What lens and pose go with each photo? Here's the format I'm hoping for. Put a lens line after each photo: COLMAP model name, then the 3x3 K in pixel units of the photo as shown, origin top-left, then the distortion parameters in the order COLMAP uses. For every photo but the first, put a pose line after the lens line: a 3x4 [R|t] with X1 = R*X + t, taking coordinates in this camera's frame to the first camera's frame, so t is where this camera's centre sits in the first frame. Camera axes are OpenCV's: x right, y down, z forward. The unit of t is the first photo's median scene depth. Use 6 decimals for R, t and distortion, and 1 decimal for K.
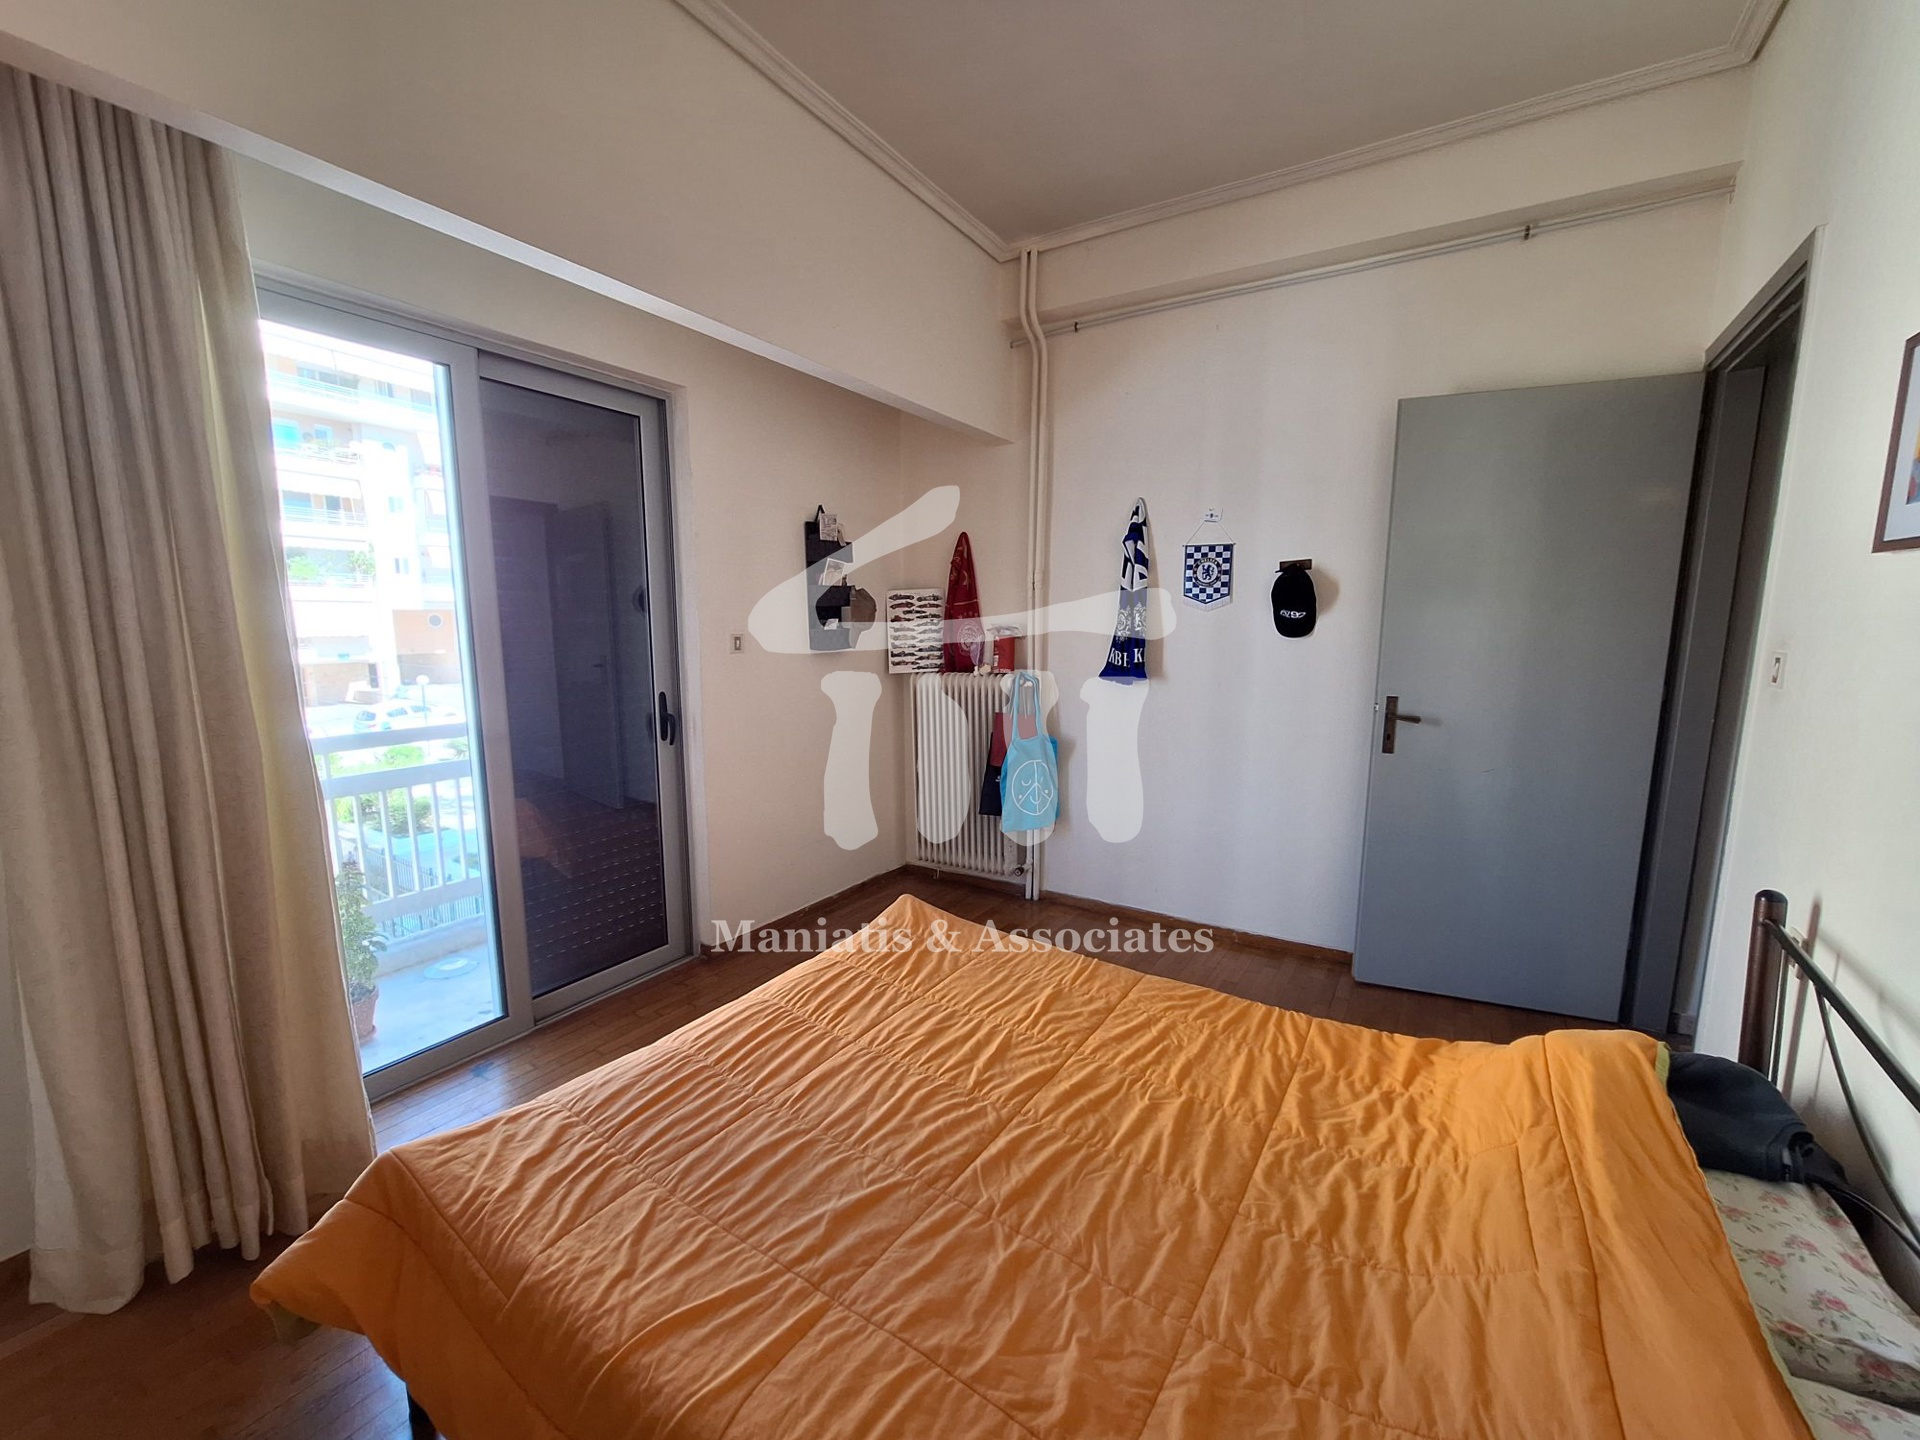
lens RADIAL K [[755.2, 0, 956.4], [0, 755.2, 730.6], [0, 0, 1]] dist [-0.009628, 0.003758]
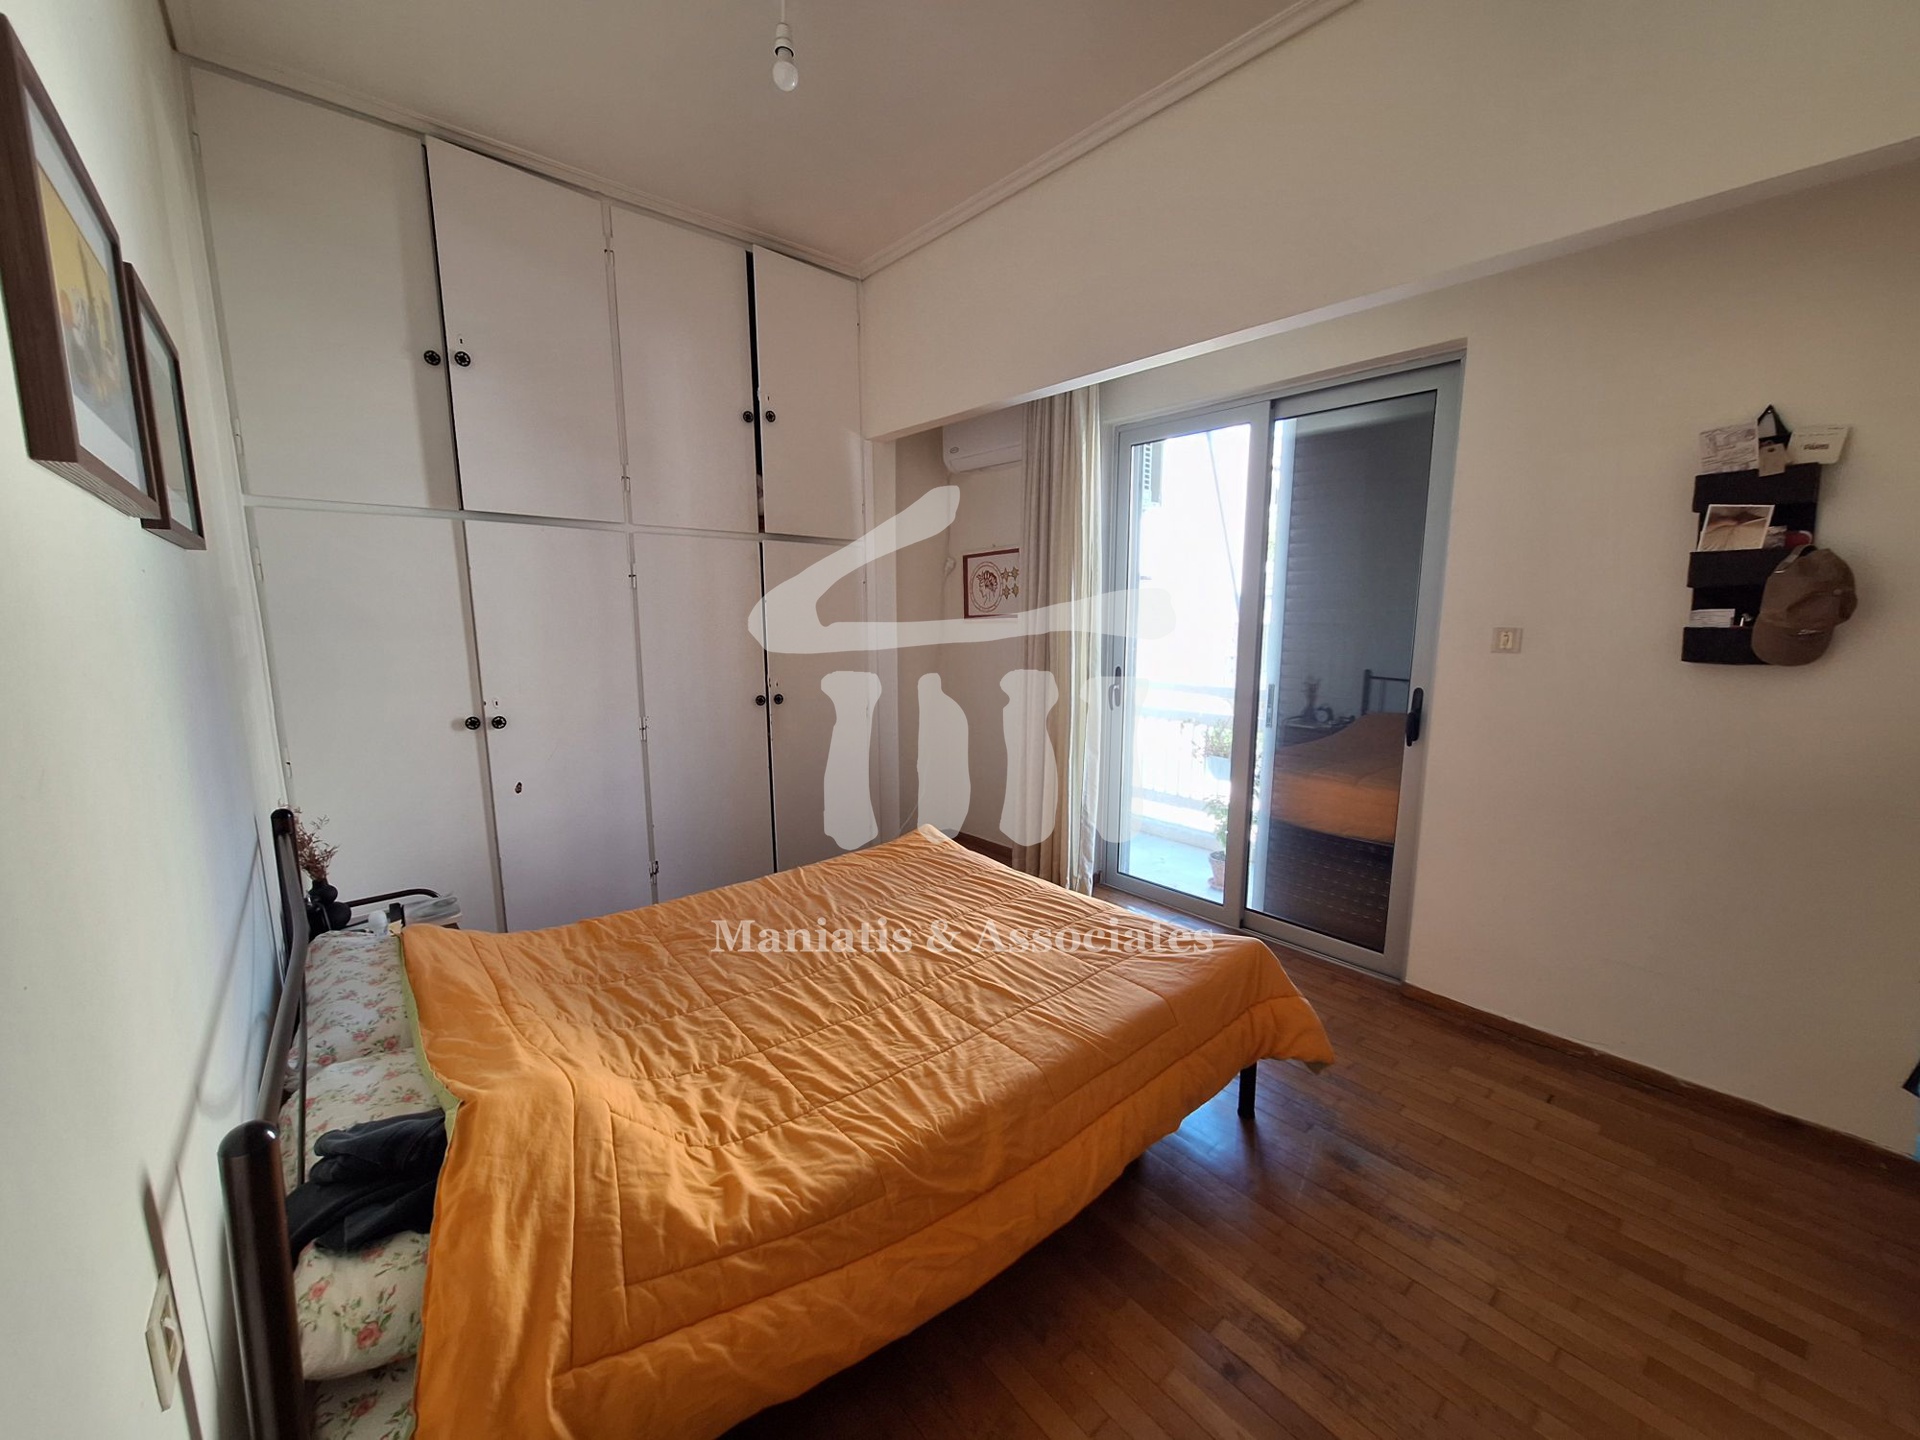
lens RADIAL K [[755.2, 0, 956.4], [0, 755.2, 730.6], [0, 0, 1]] dist [-0.009628, 0.003758]
pose [[-0.284277, 0.150813, -0.946806, 1.241946], [-0.144873, 0.969454, 0.197918, -0.196064], [0.947733, 0.193430, -0.253744, 1.367436]]
